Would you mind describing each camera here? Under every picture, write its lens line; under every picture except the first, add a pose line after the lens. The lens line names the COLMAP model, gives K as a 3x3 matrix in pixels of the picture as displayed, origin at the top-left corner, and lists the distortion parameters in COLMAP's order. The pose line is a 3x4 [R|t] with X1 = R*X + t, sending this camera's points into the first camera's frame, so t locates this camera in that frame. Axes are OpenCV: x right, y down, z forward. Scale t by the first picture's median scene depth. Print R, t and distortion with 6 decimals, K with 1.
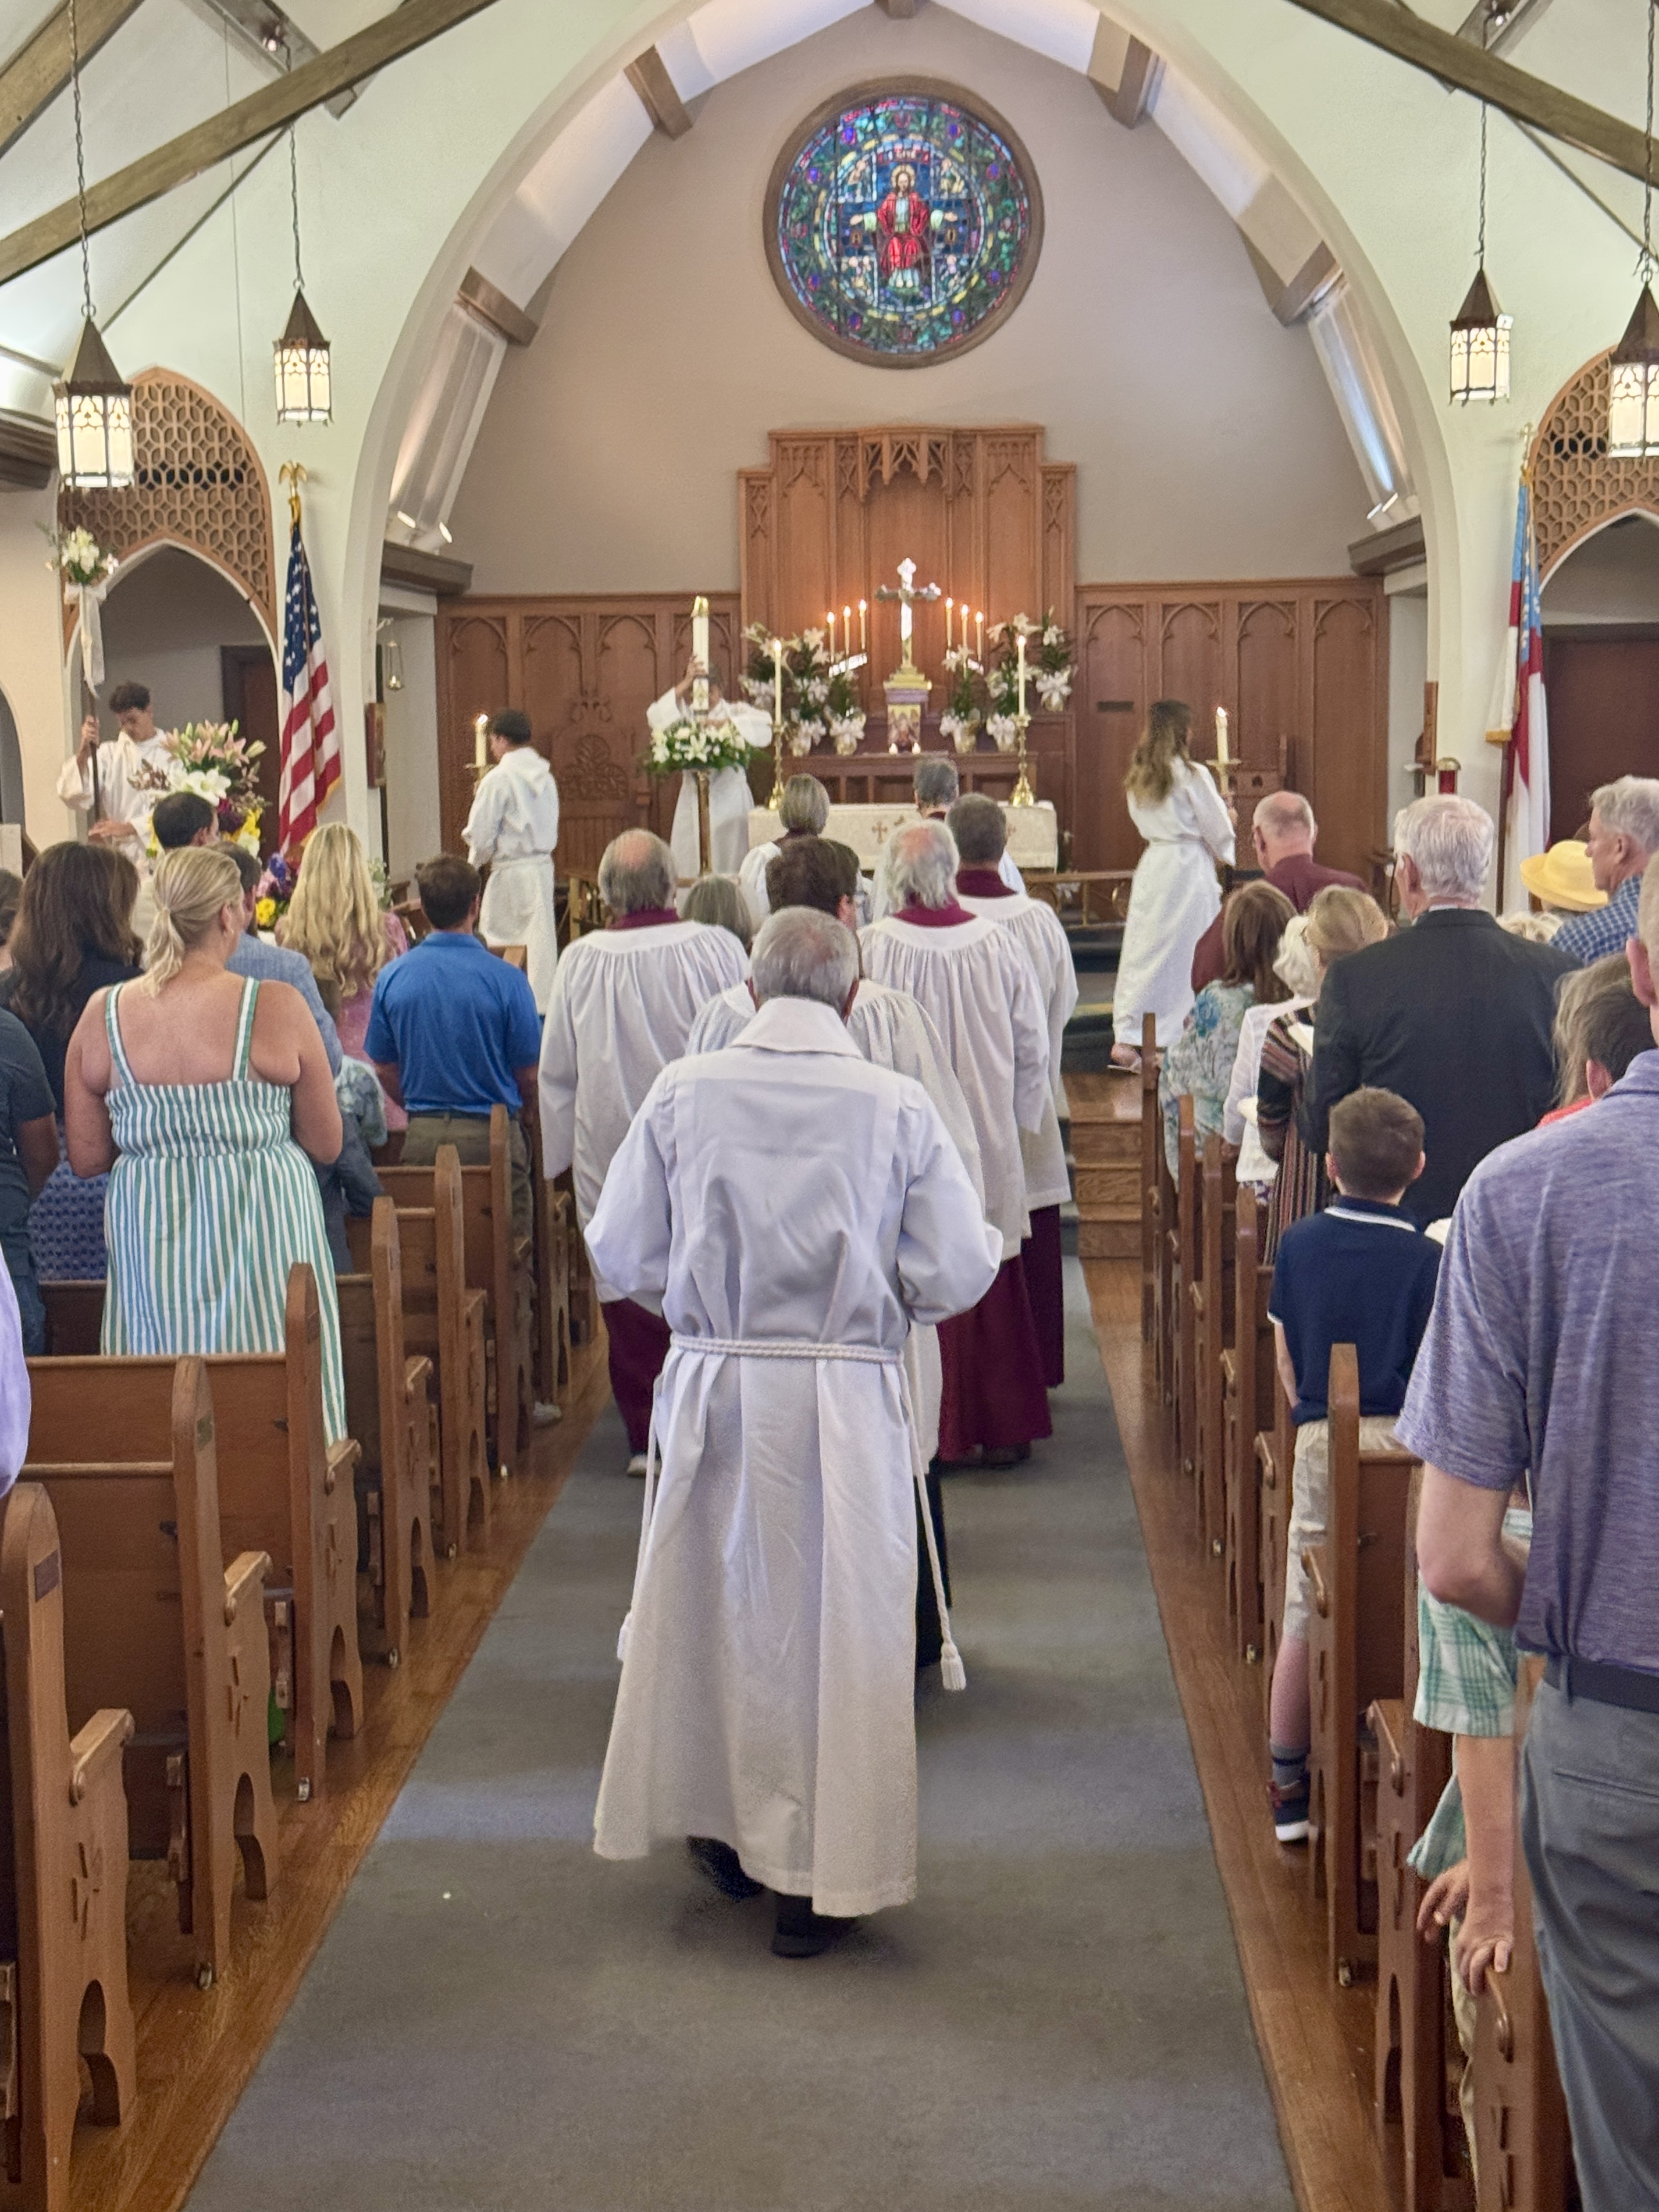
lens RADIAL K [[3187.0, 0, 816.0], [0, 3187.0, 1096.6], [0, 0, 1]] dist [0.106681, 0.000000]
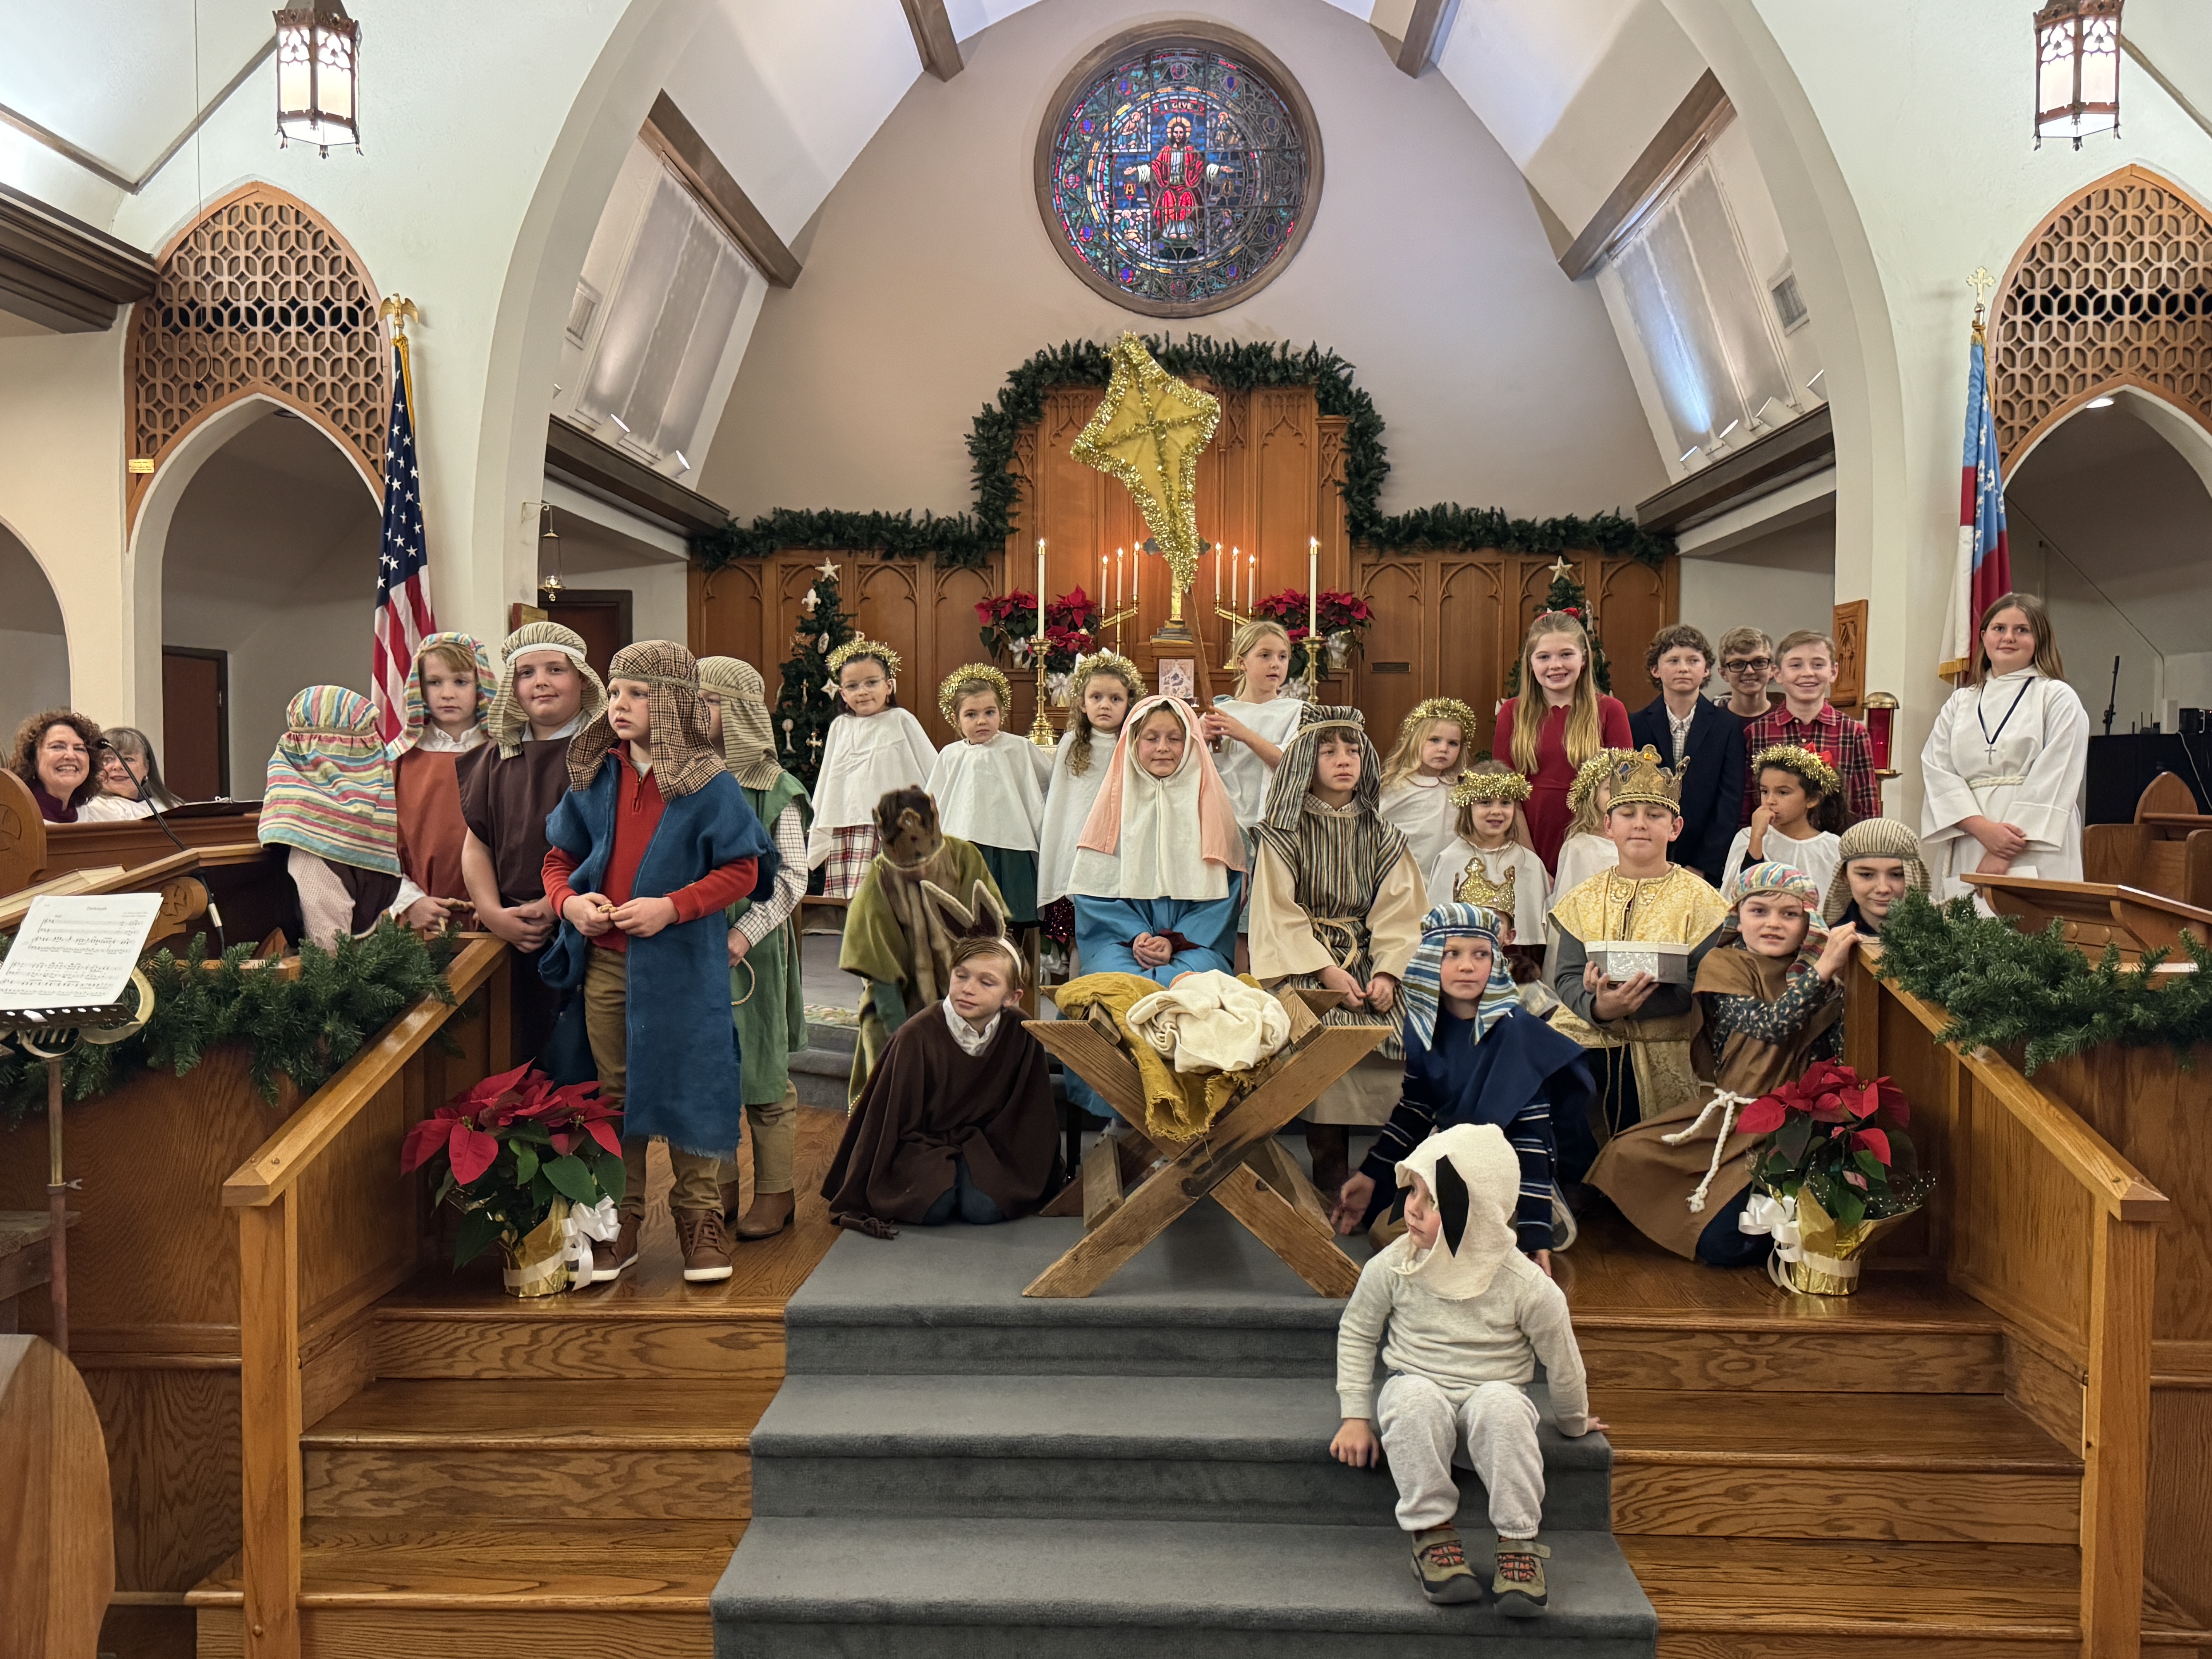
lens RADIAL K [[1913.2, 0, 1109.2], [0, 1913.2, 840.4], [0, 0, 1]] dist [0.002274, 0.001908]
pose [[0.999765, 0.016630, 0.013922, 0.001452], [-0.015570, 0.997204, -0.073085, -0.027483], [-0.015099, 0.072851, 0.997229, 0.444263]]
